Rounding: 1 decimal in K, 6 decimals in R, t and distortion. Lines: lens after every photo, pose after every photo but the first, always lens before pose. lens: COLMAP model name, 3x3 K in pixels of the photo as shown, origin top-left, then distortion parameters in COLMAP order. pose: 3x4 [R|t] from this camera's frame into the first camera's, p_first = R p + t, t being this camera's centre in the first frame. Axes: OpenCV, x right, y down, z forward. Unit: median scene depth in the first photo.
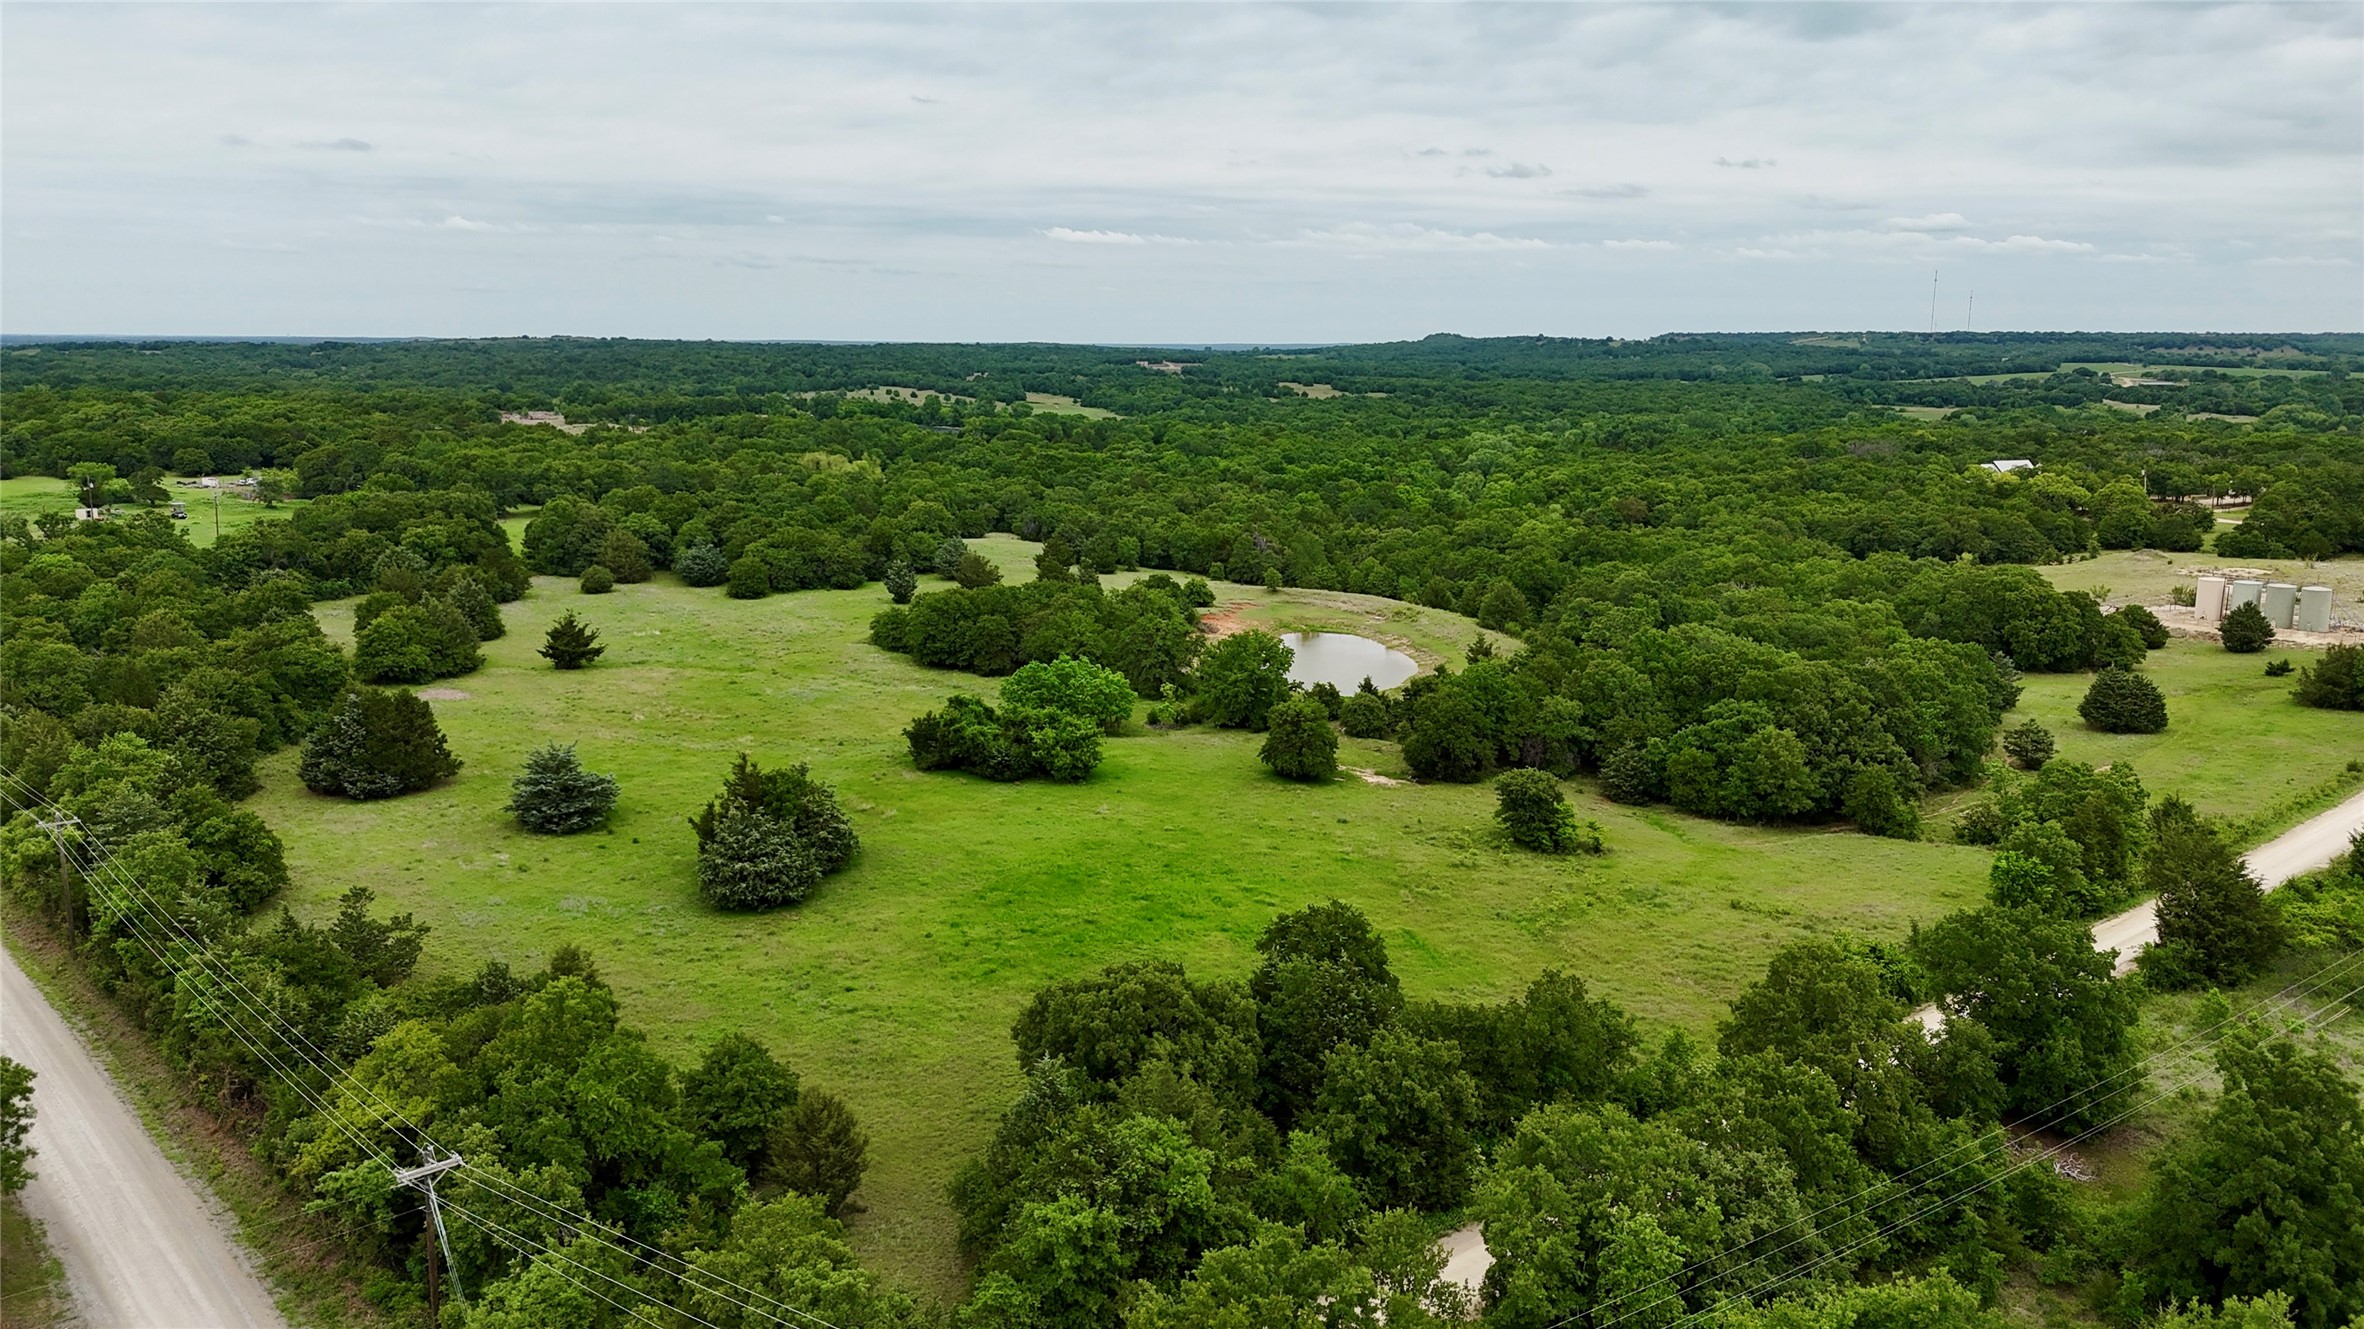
lens RADIAL K [[1732.1, 0, 1182.0], [0, 1732.1, 664.5], [0, 0, 1]] dist [0.064737, -0.054218]
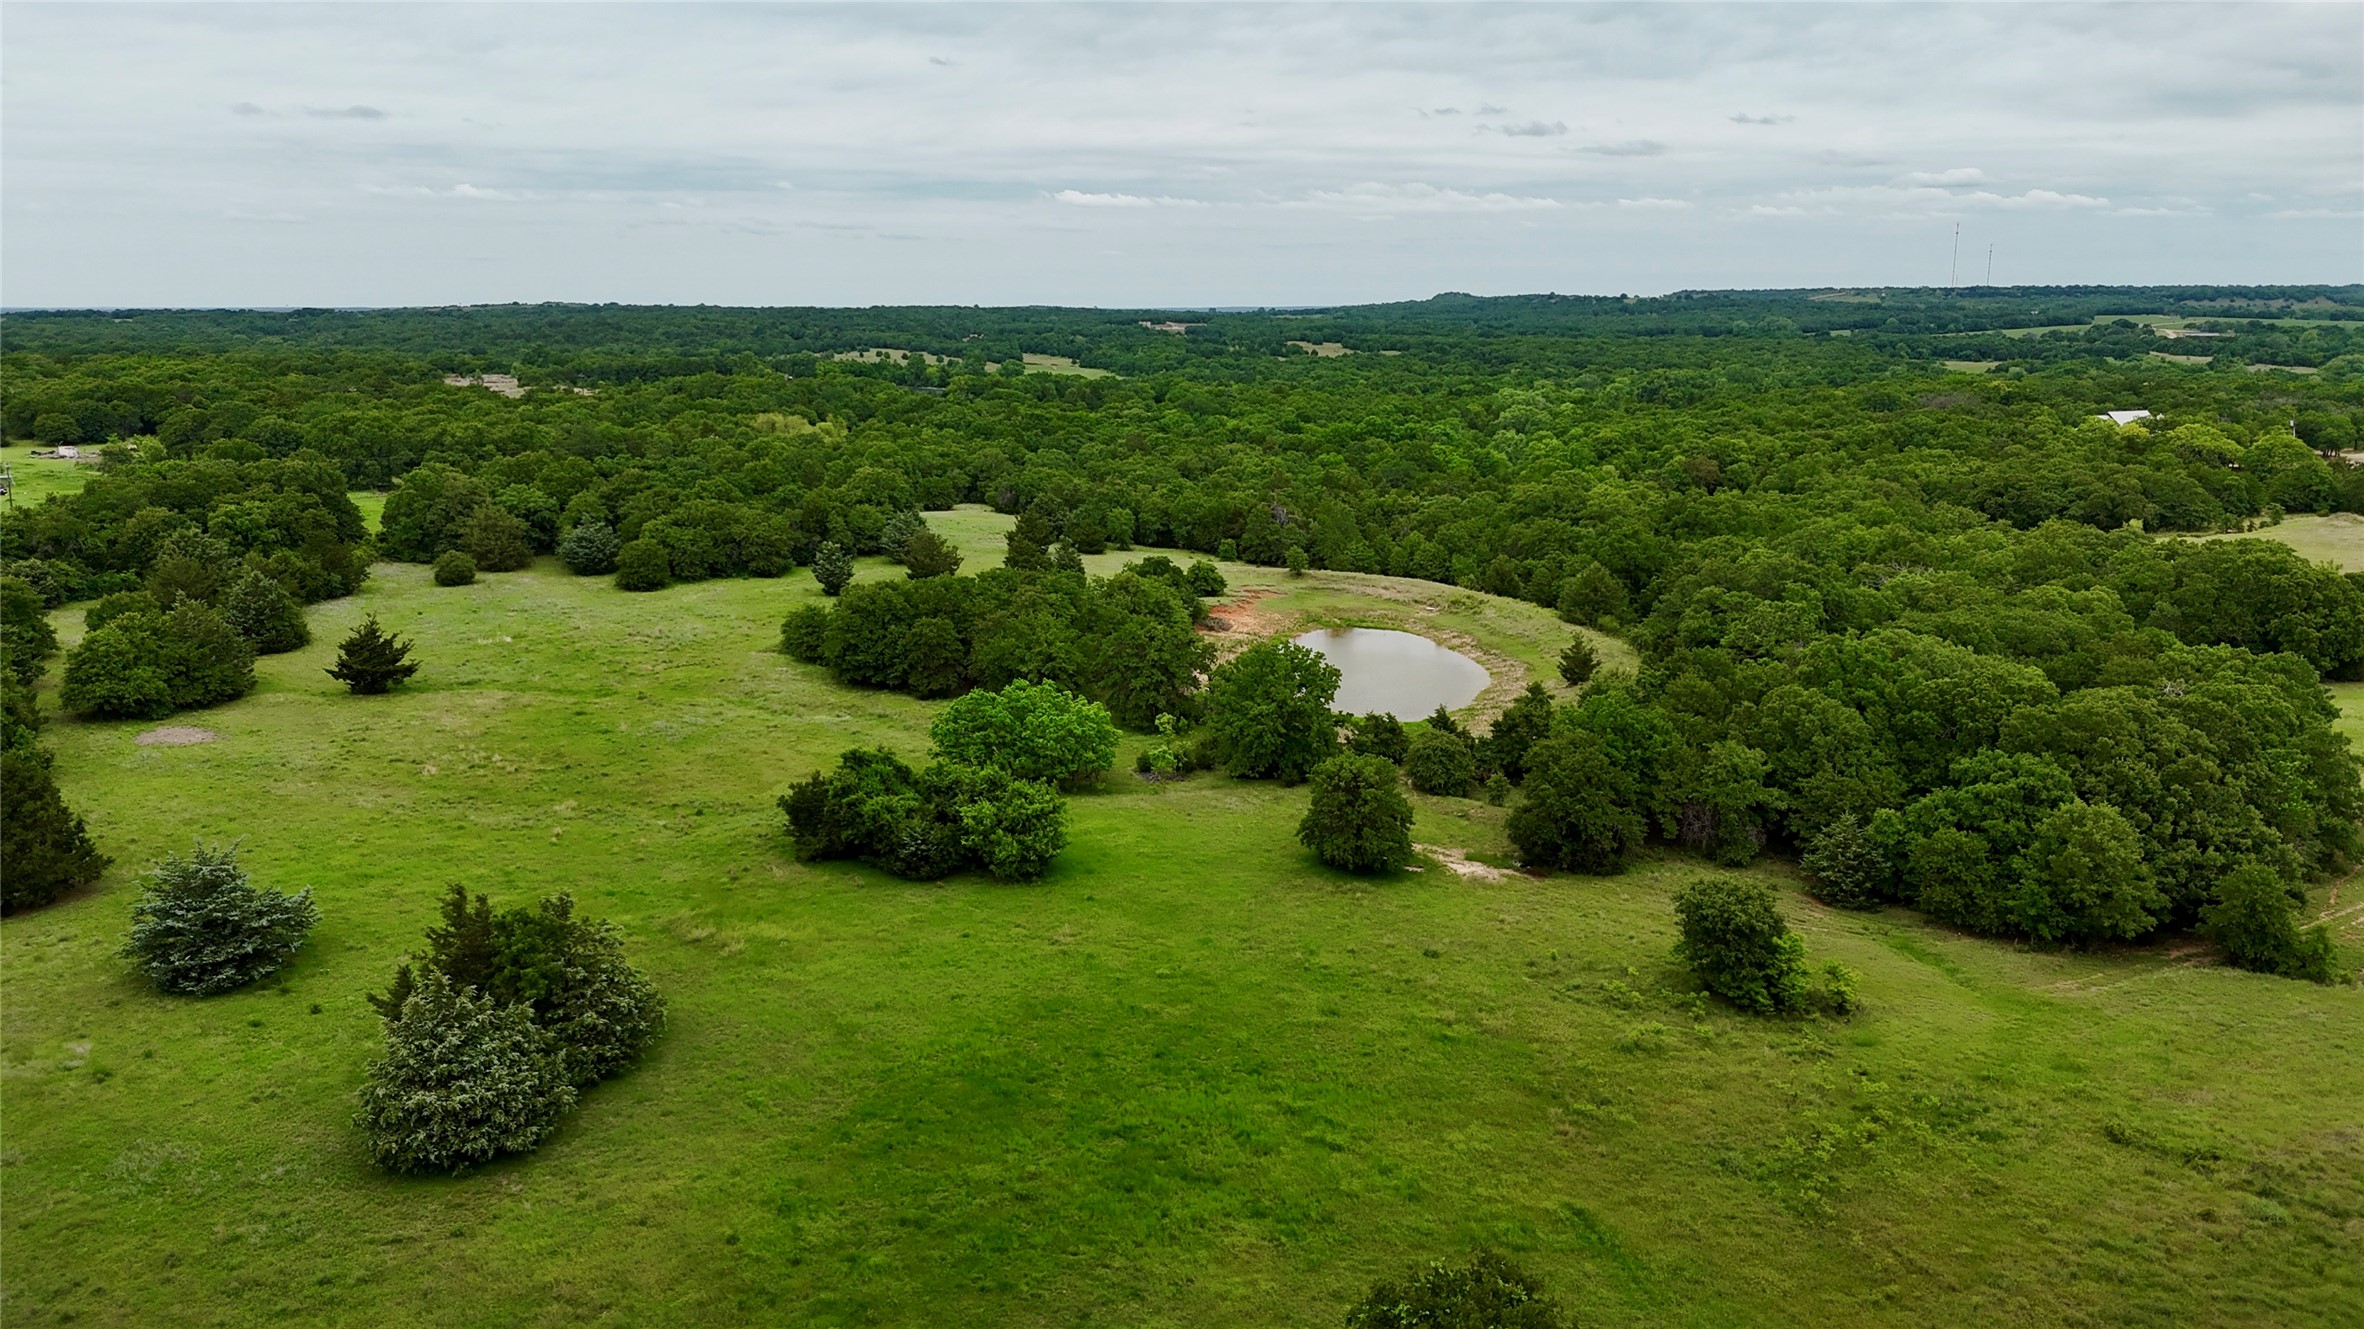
lens RADIAL K [[1732.1, 0, 1182.0], [0, 1732.1, 664.5], [0, 0, 1]] dist [0.064737, -0.054218]
pose [[0.999965, -0.007376, -0.003836, 0.001320], [0.007451, 0.999776, 0.019788, -0.017568], [0.003689, -0.019816, 0.999797, 0.194922]]
